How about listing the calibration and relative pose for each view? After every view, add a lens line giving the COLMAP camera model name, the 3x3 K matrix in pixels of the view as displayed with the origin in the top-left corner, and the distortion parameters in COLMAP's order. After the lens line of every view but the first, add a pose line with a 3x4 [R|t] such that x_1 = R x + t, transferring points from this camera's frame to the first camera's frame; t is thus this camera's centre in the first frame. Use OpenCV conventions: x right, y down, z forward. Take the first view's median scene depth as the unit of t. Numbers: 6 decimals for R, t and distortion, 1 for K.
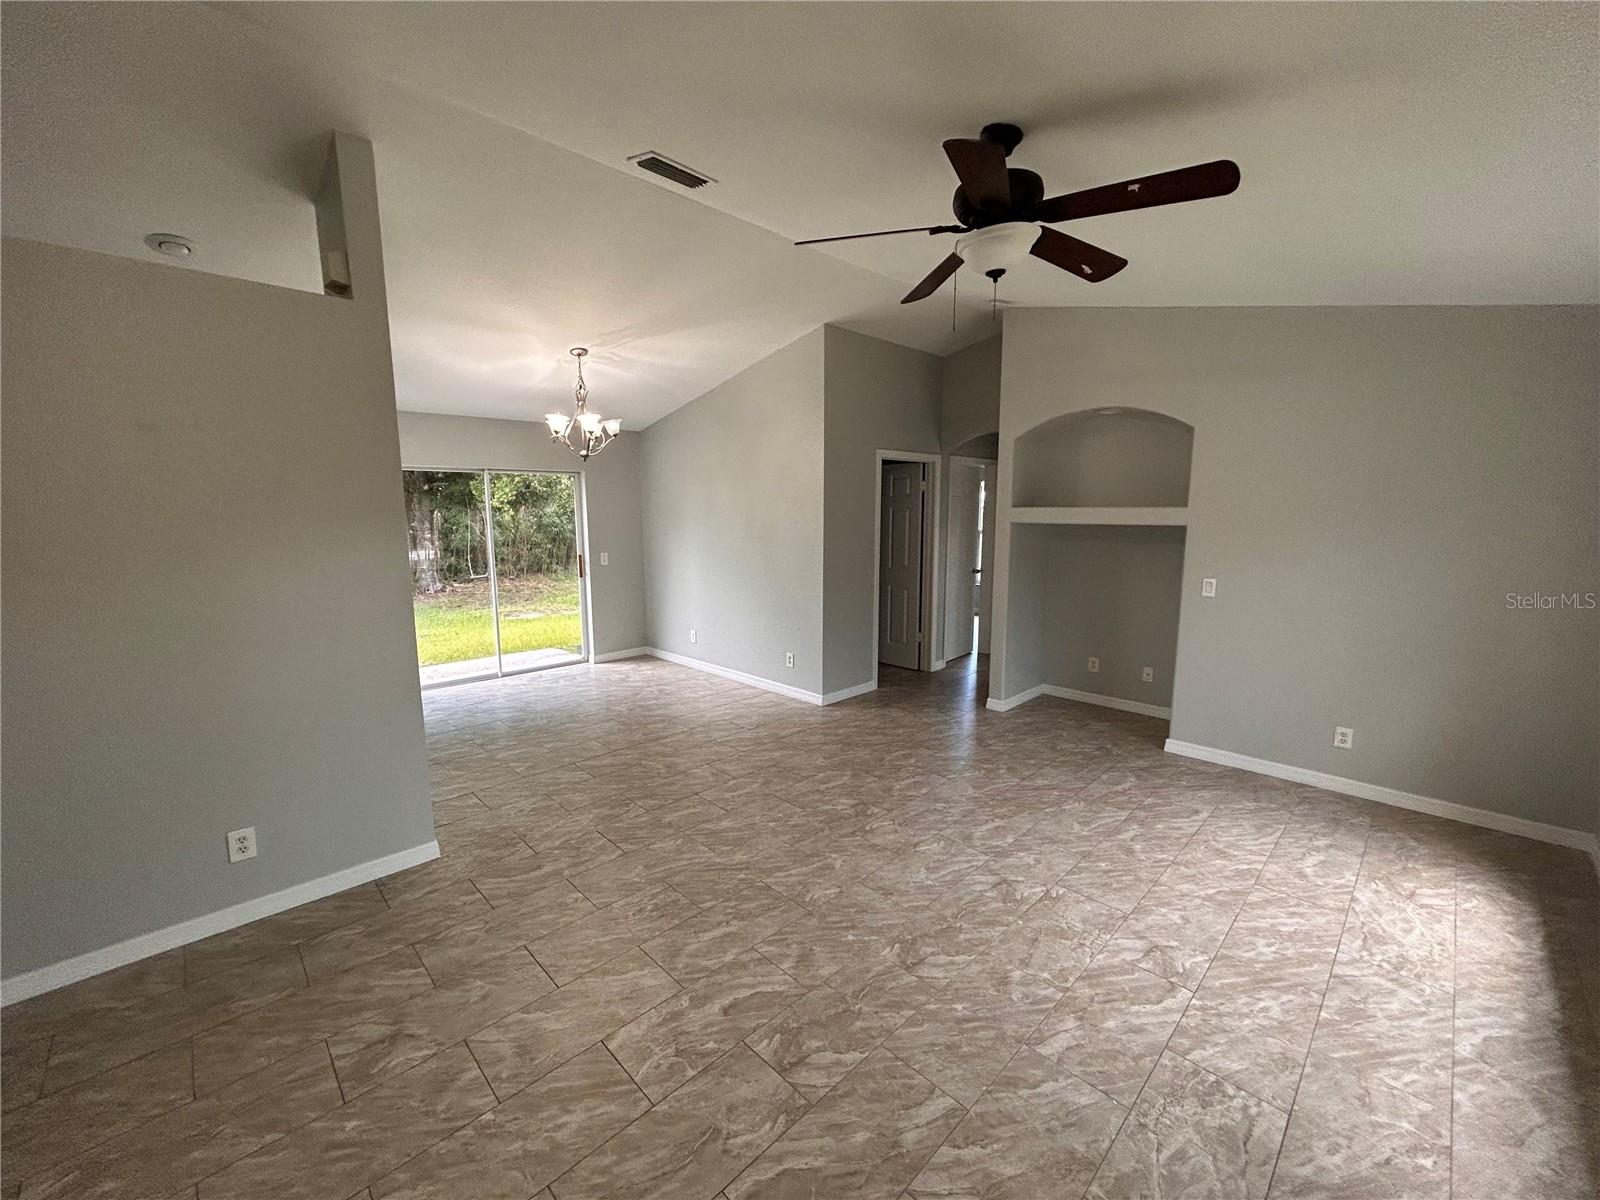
lens RADIAL K [[640.8, 0, 794.8], [0, 640.8, 600.6], [0, 0, 1]] dist [-0.002747, -0.000503]
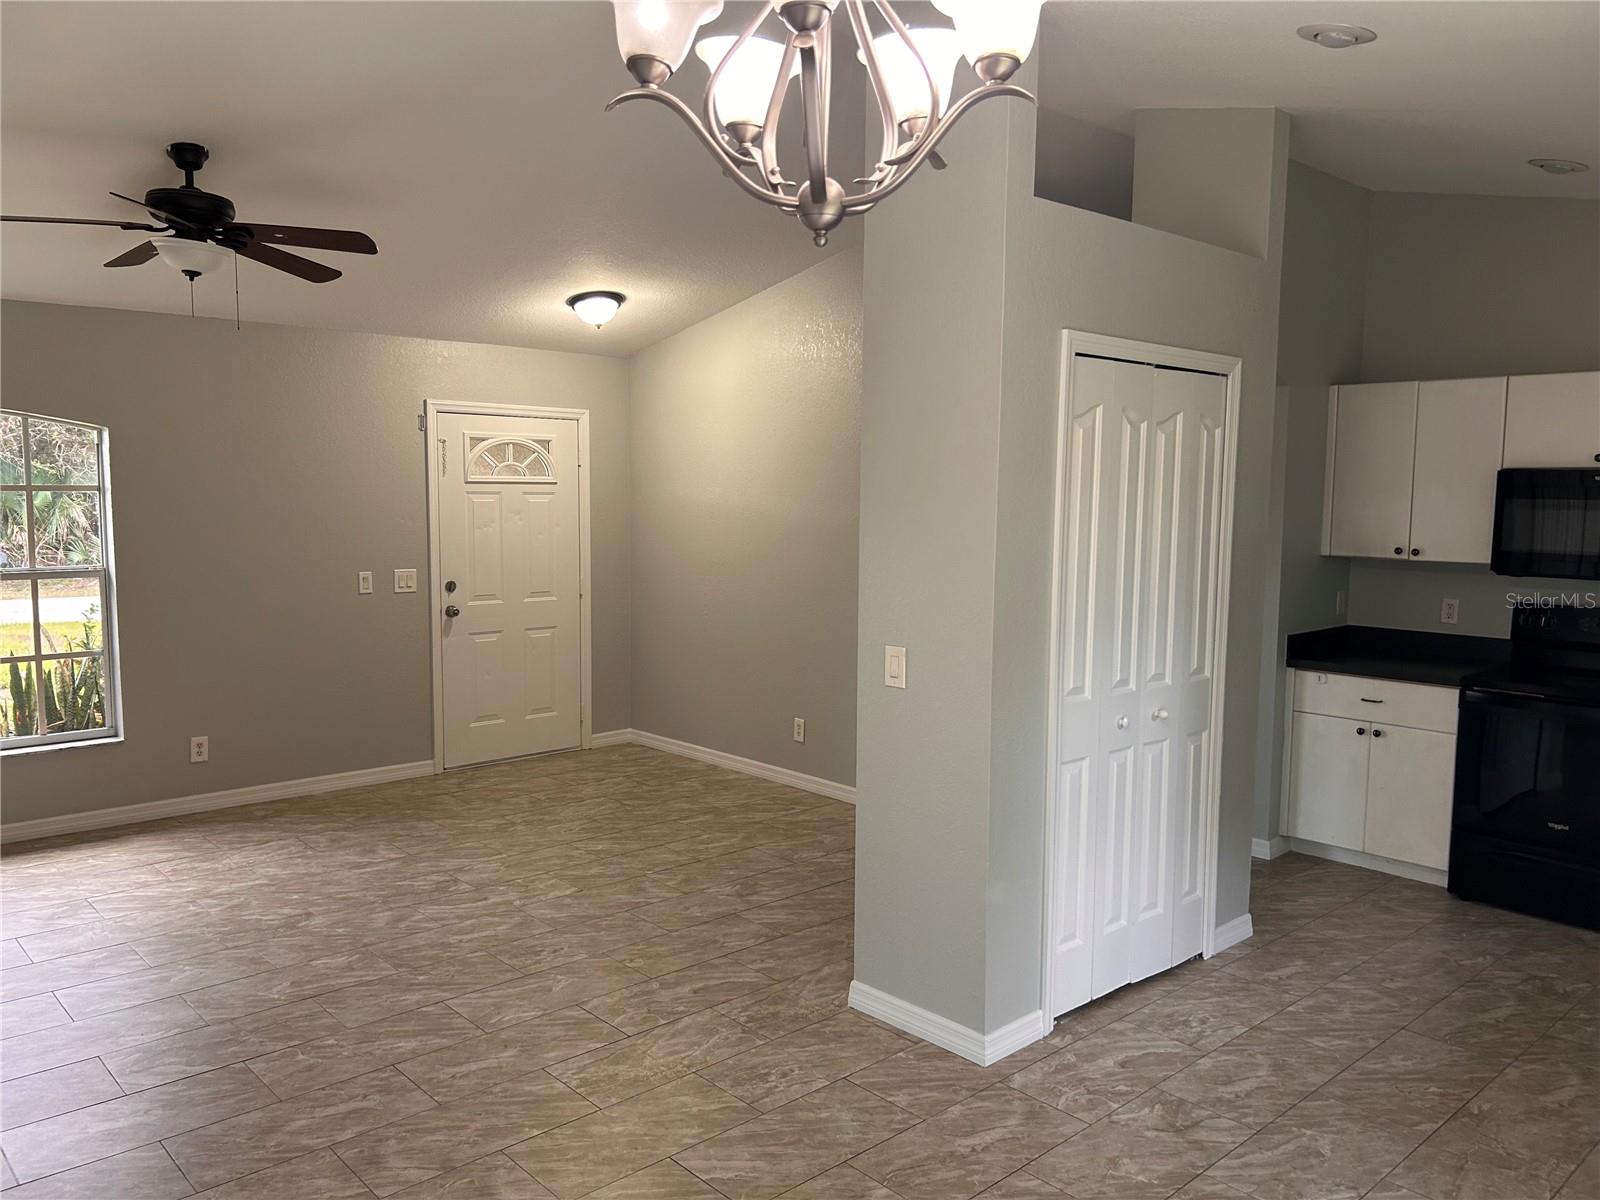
lens RADIAL K [[1212.3, 0, 795.3], [0, 1212.3, 606.5], [0, 0, 1]] dist [0.037982, -0.044971]
pose [[-0.999484, -0.008651, 0.030937, -0.725629], [-0.000932, 0.970460, 0.241258, -0.441304], [-0.032110, 0.241105, -0.969968, 2.930116]]
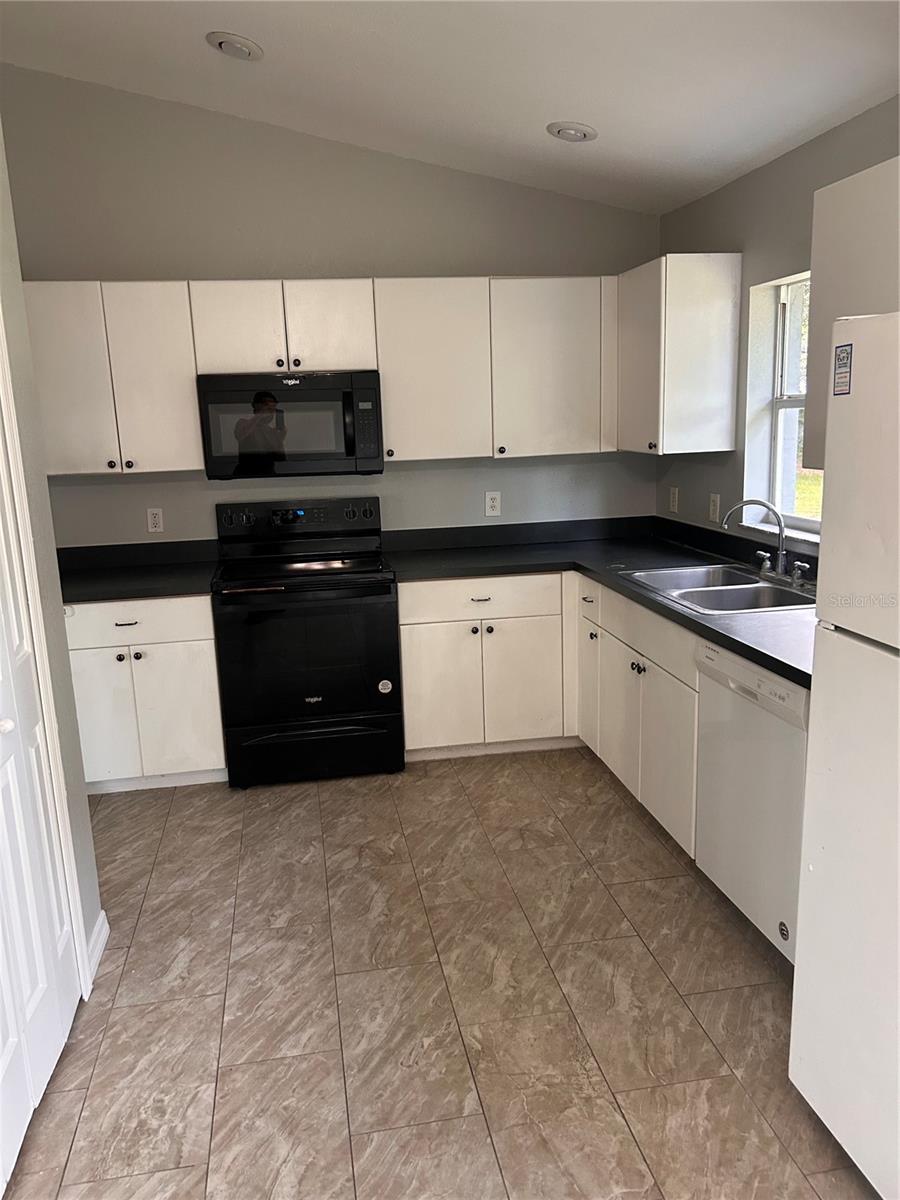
lens RADIAL K [[909.3, 0, 450.1], [0, 909.3, 608.7], [0, 0, 1]] dist [0.037982, -0.044971]
pose [[-0.560668, 0.200709, -0.803347, -0.755152], [-0.081045, 0.952219, 0.294466, -0.268776], [0.824065, 0.230205, -0.517612, 2.012305]]
